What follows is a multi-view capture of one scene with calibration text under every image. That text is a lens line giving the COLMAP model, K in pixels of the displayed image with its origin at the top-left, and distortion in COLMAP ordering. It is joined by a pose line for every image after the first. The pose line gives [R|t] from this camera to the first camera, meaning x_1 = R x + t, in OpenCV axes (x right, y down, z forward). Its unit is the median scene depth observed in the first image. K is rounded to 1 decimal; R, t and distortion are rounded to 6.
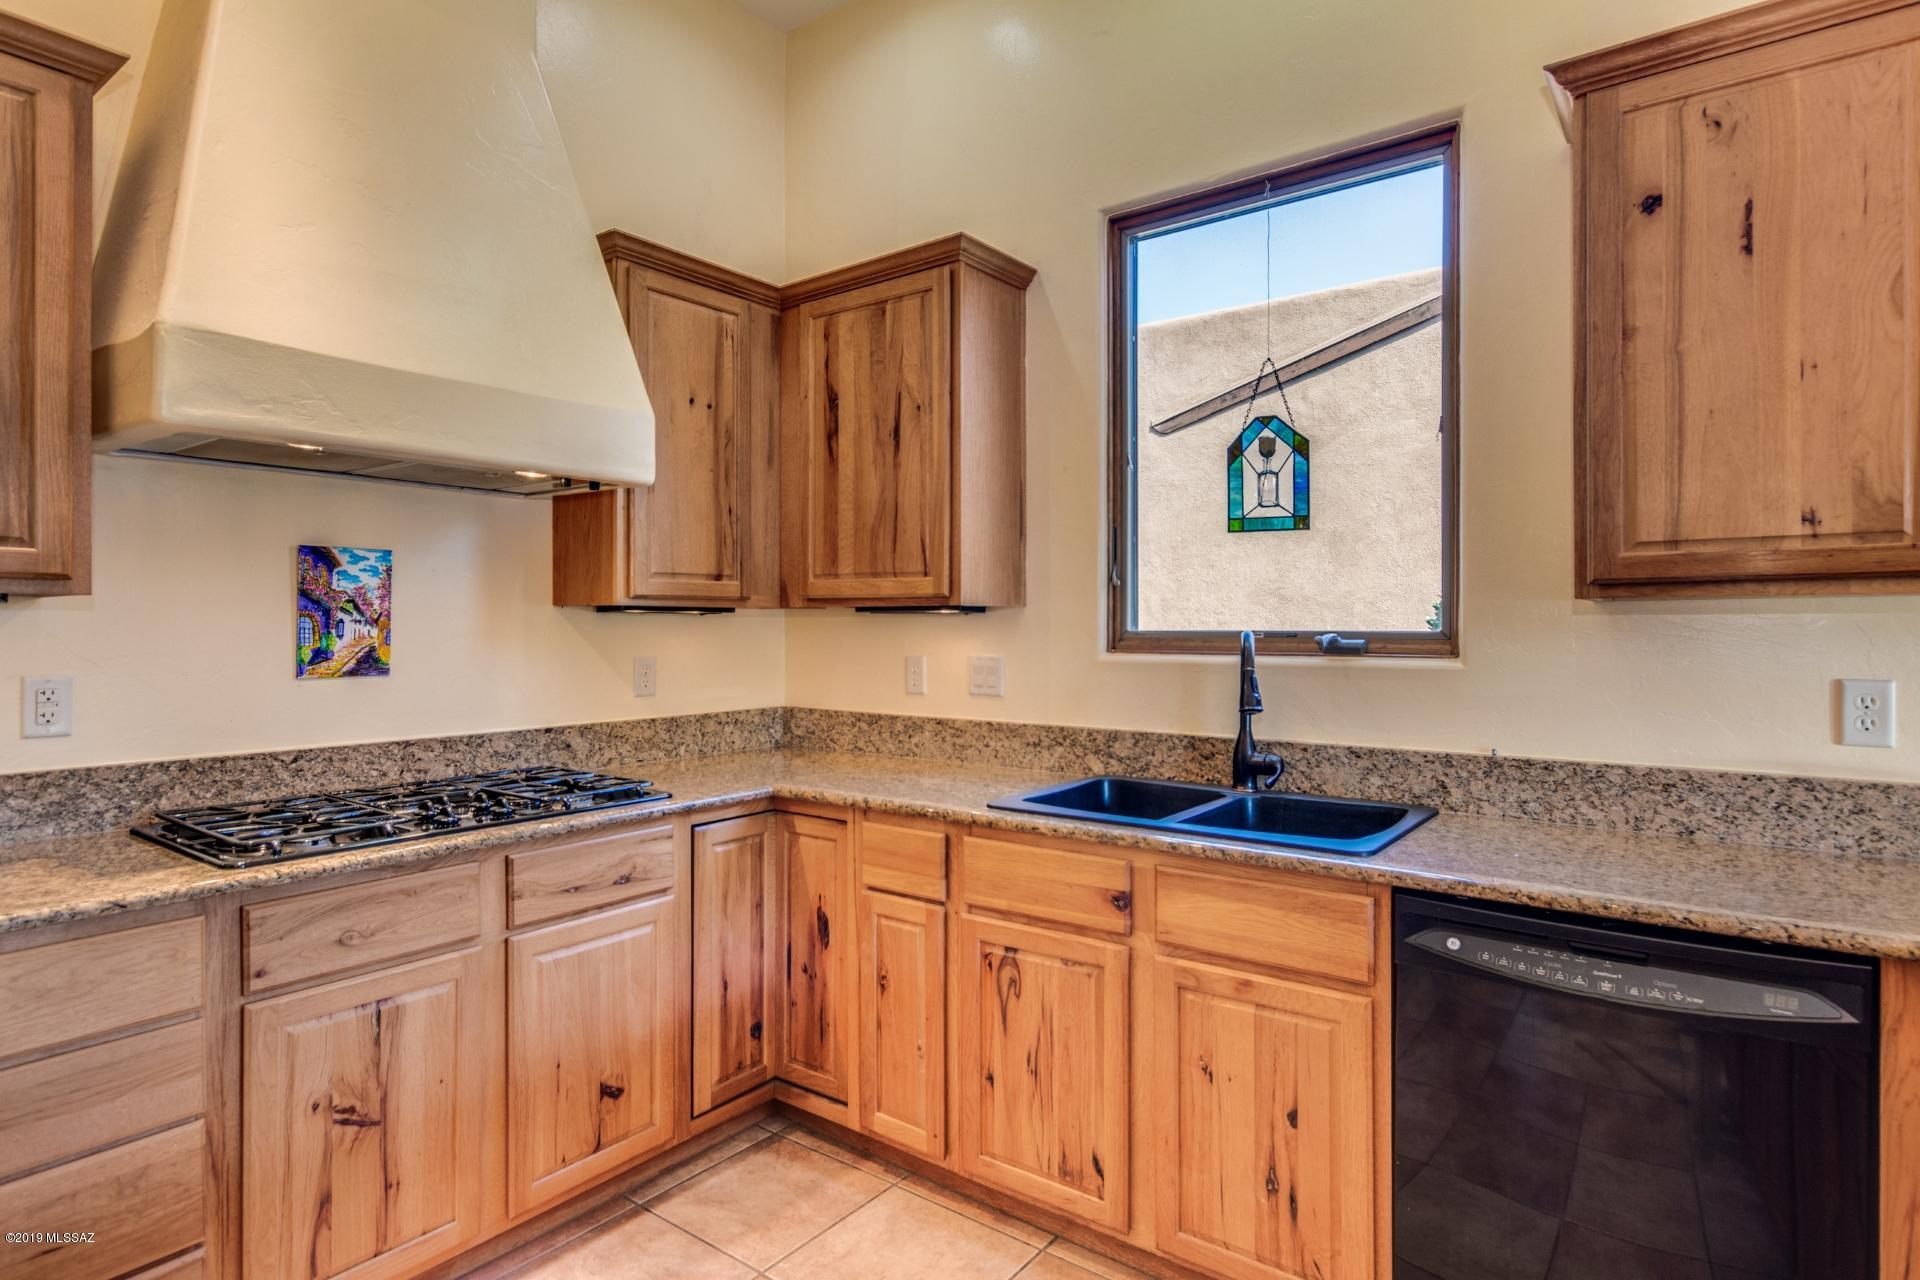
lens RADIAL K [[1015.5, 0, 937.2], [0, 1015.5, 627.2], [0, 0, 1]] dist [-0.002010, -0.000117]
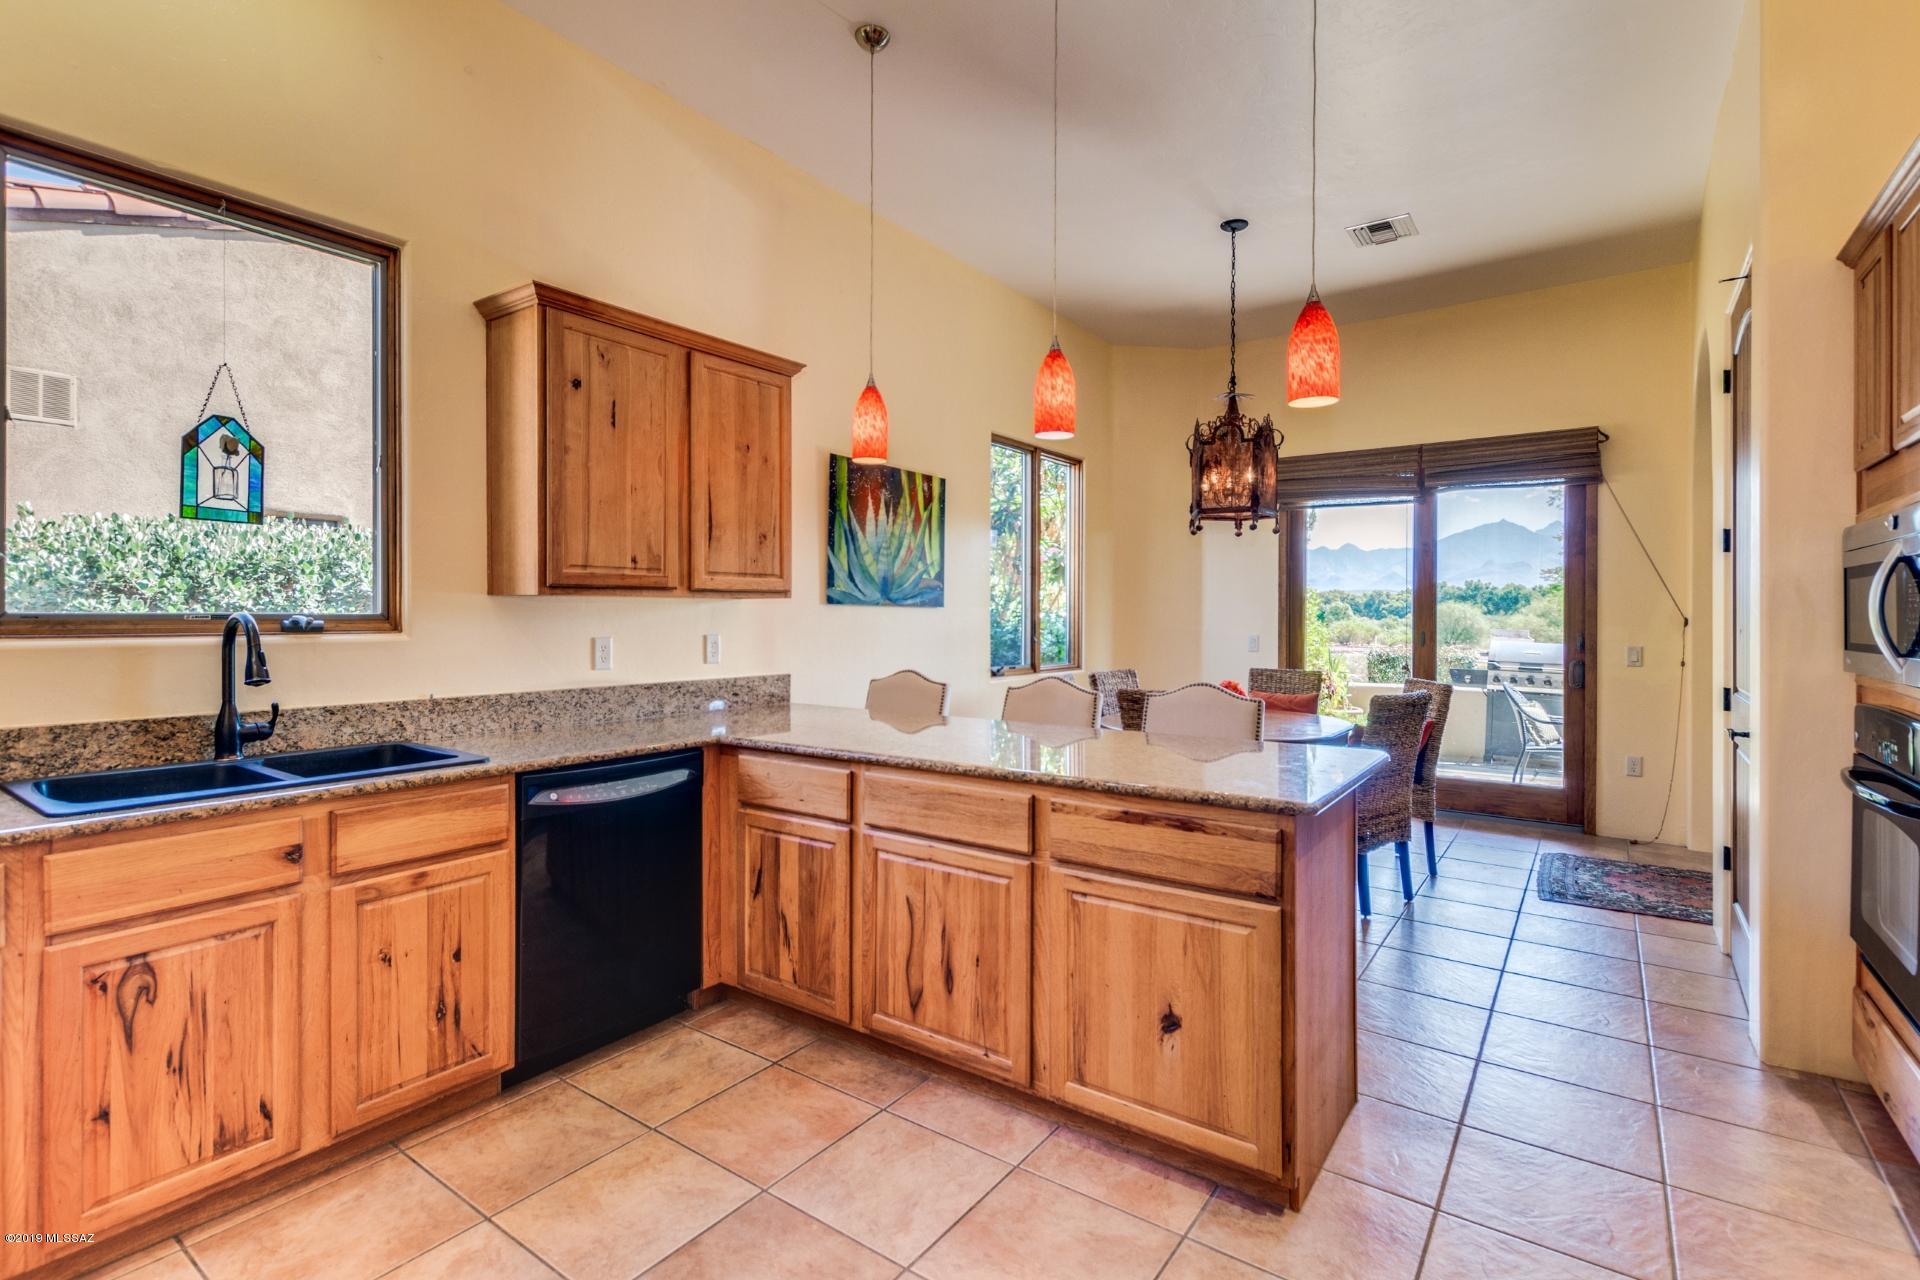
lens RADIAL K [[894.0, 0, 957.9], [0, 894.0, 616.6], [0, 0, 1]] dist [0.001194, 0.000257]
pose [[-0.034007, 0.000785, 0.999421, -0.795543], [0.000017, 1.000000, -0.000785, 0.009560], [-0.999422, -0.000009, -0.034007, 0.294796]]
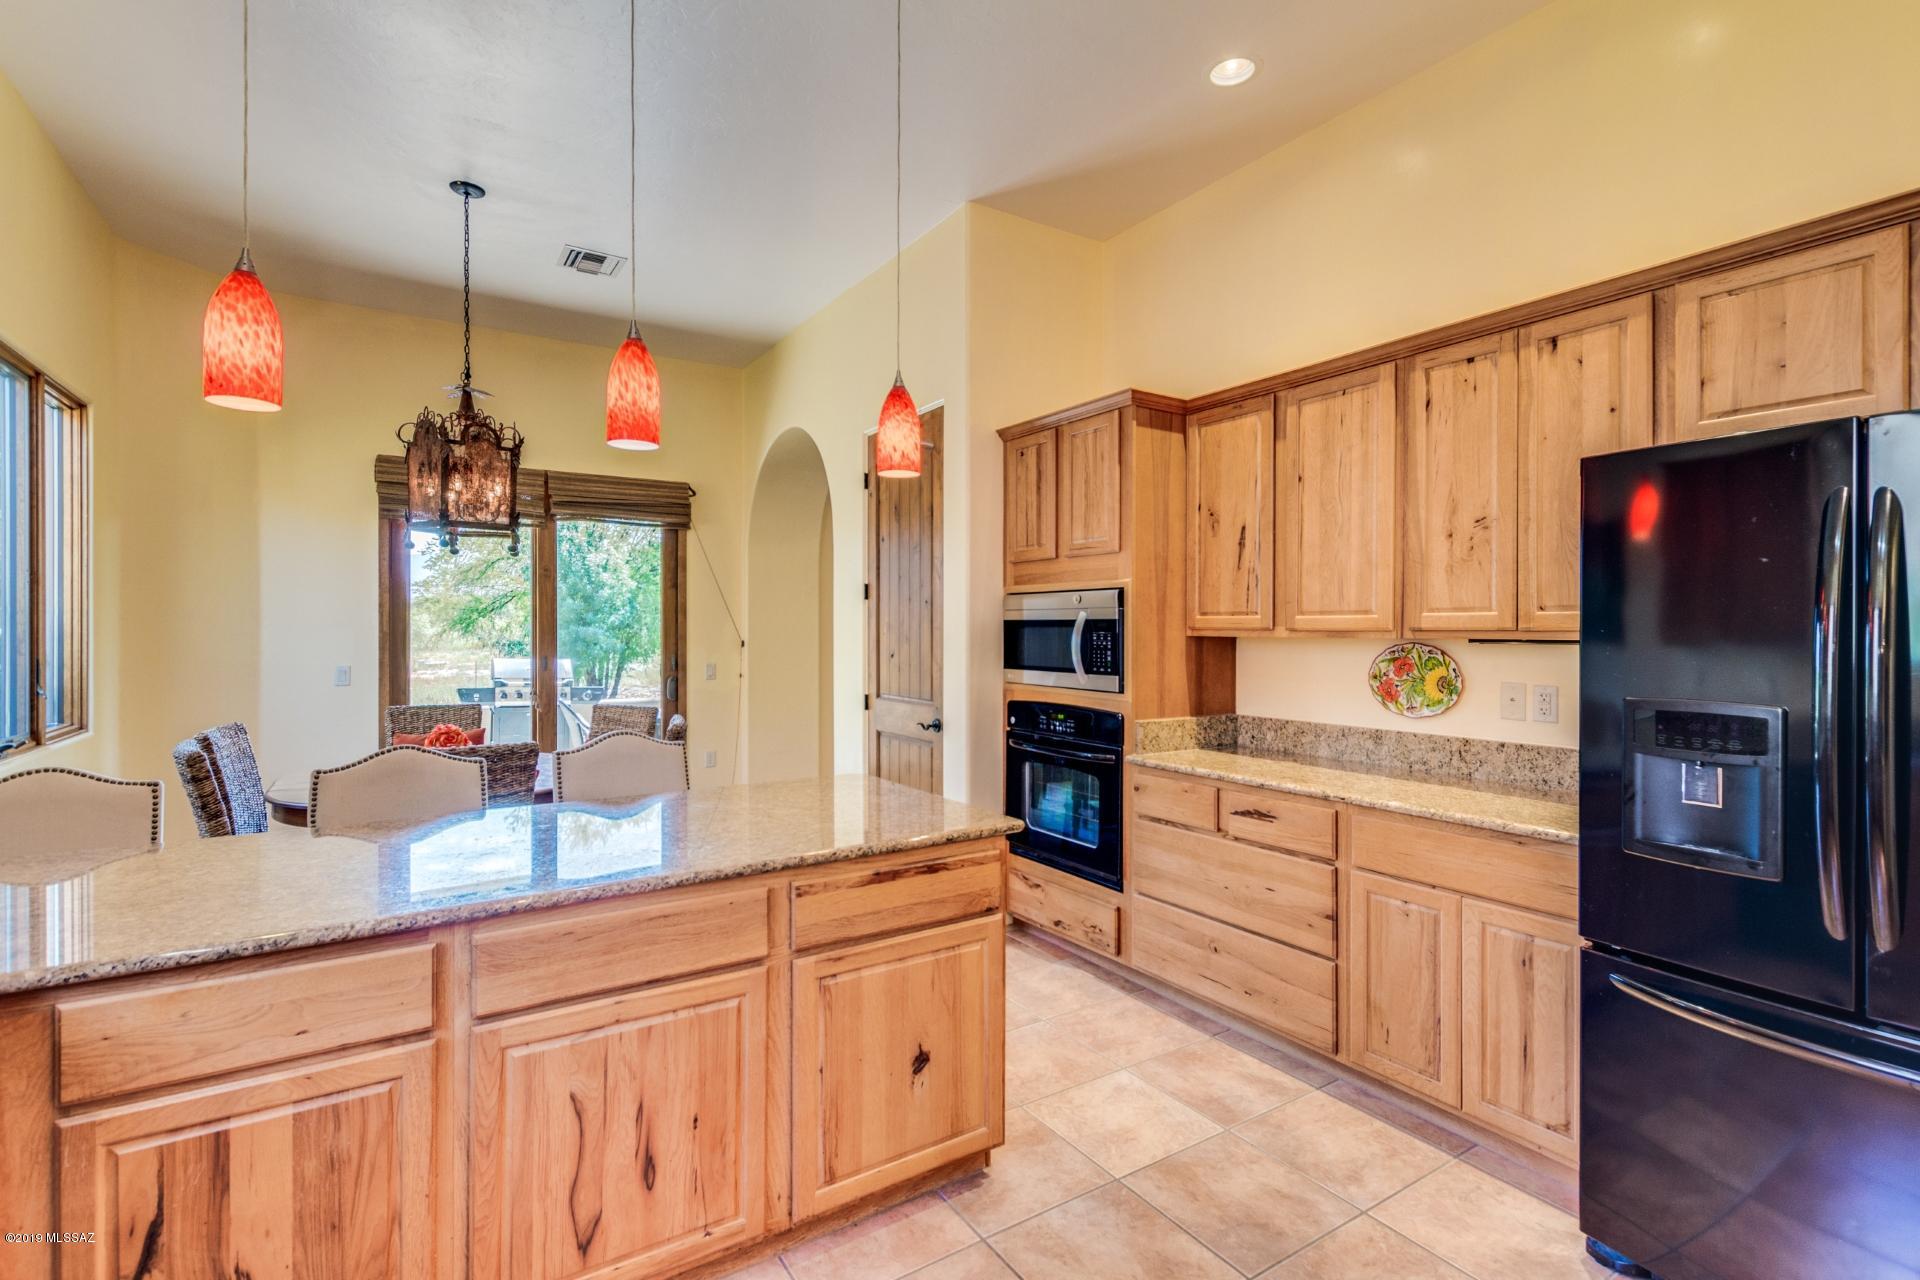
lens RADIAL K [[888.3, 0, 960.9], [0, 888.3, 626.2], [0, 0, 1]] dist [0.001821, 0.000216]
pose [[-0.943332, -0.000393, 0.331849, -0.213742], [-0.000068, 1.000000, 0.000991, -0.043064], [-0.331849, 0.000912, -0.943332, 0.955743]]
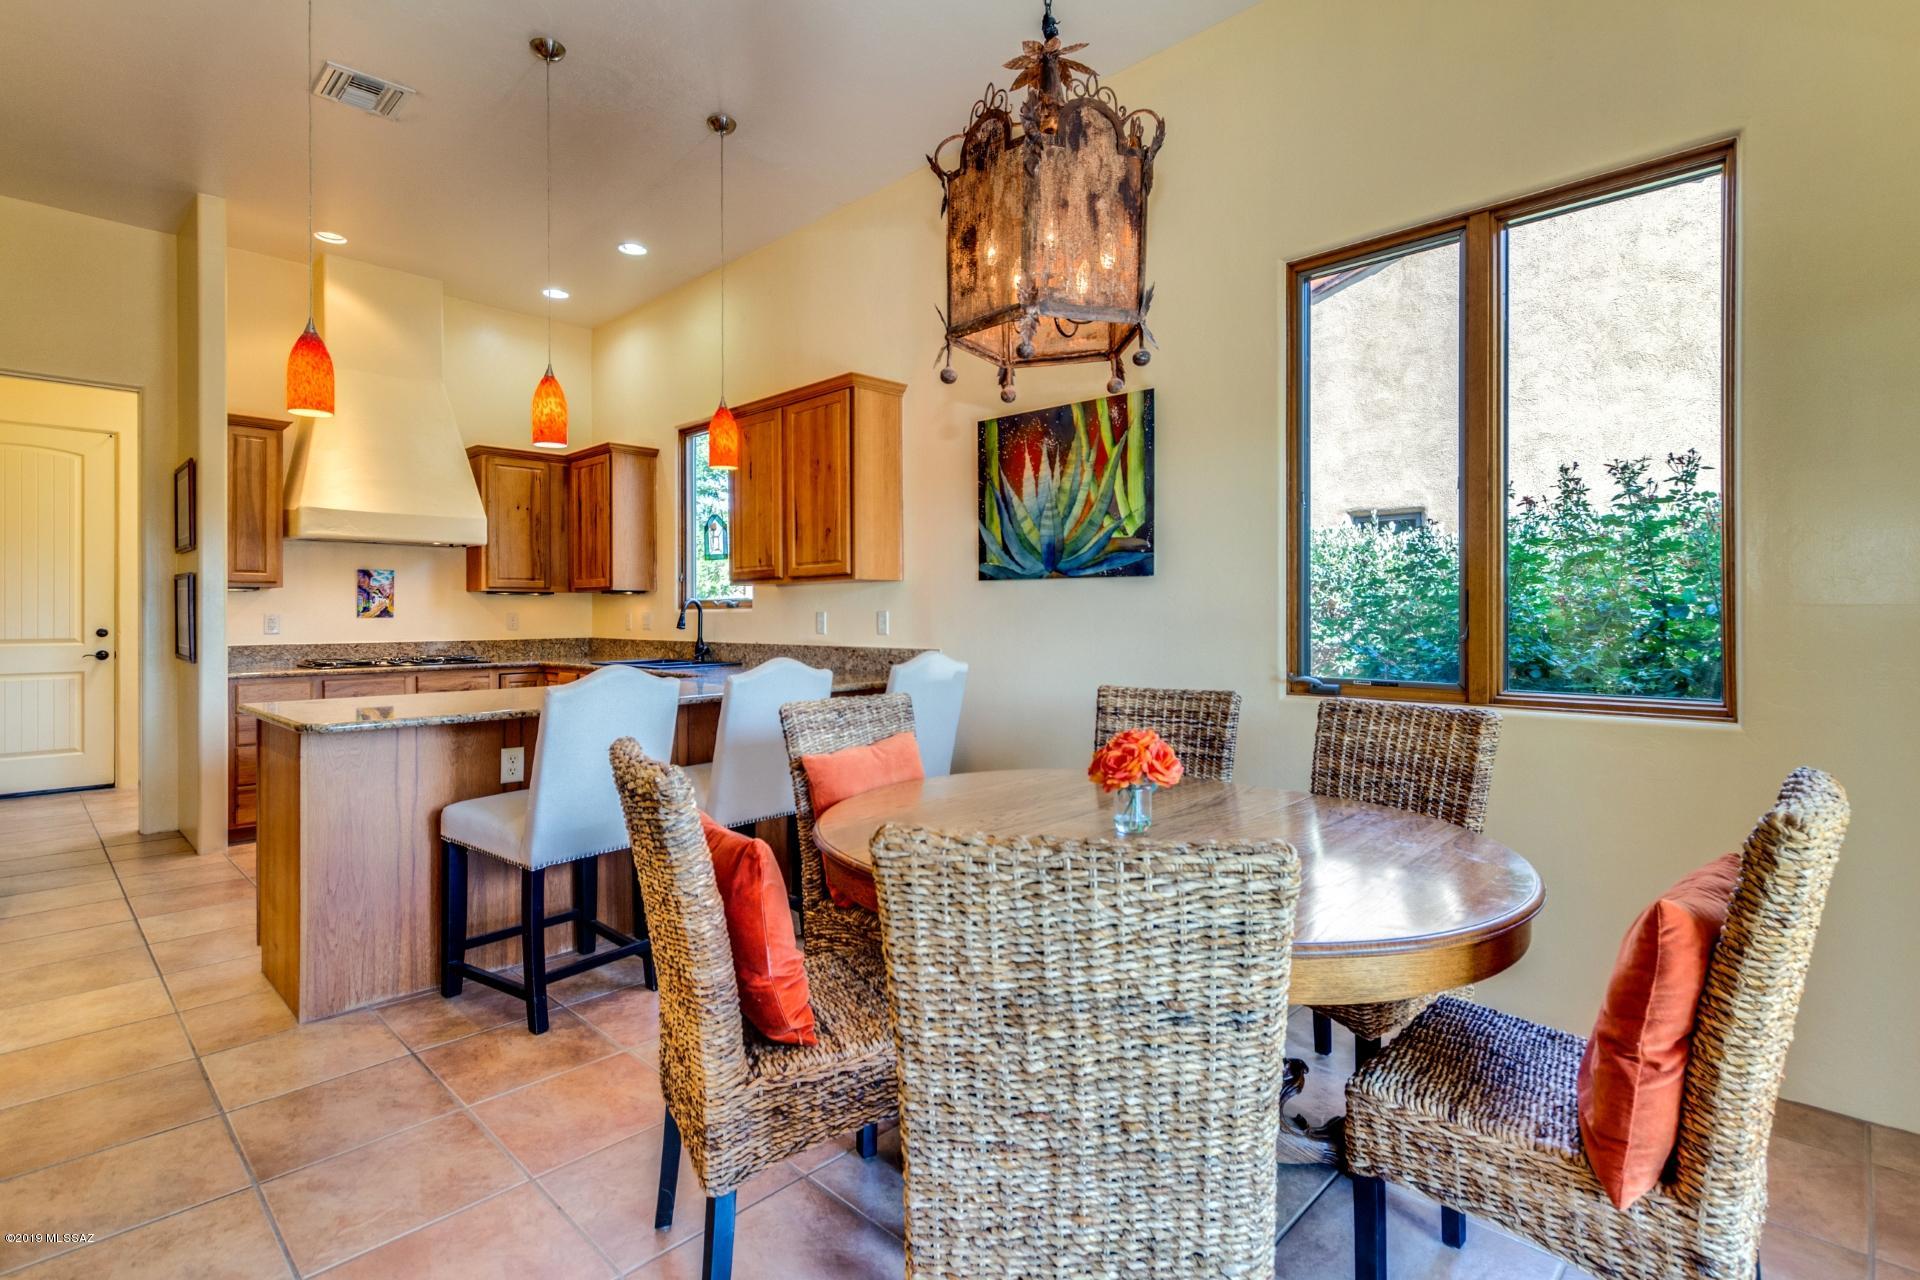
lens RADIAL K [[922.7, 0, 956.8], [0, 922.7, 618.5], [0, 0, 1]] dist [0.002590, -0.000417]
pose [[0.993910, -0.002191, -0.110176, 1.407630], [0.002517, 0.999993, 0.002813, 0.055498], [0.110169, -0.003073, 0.993908, -1.464240]]
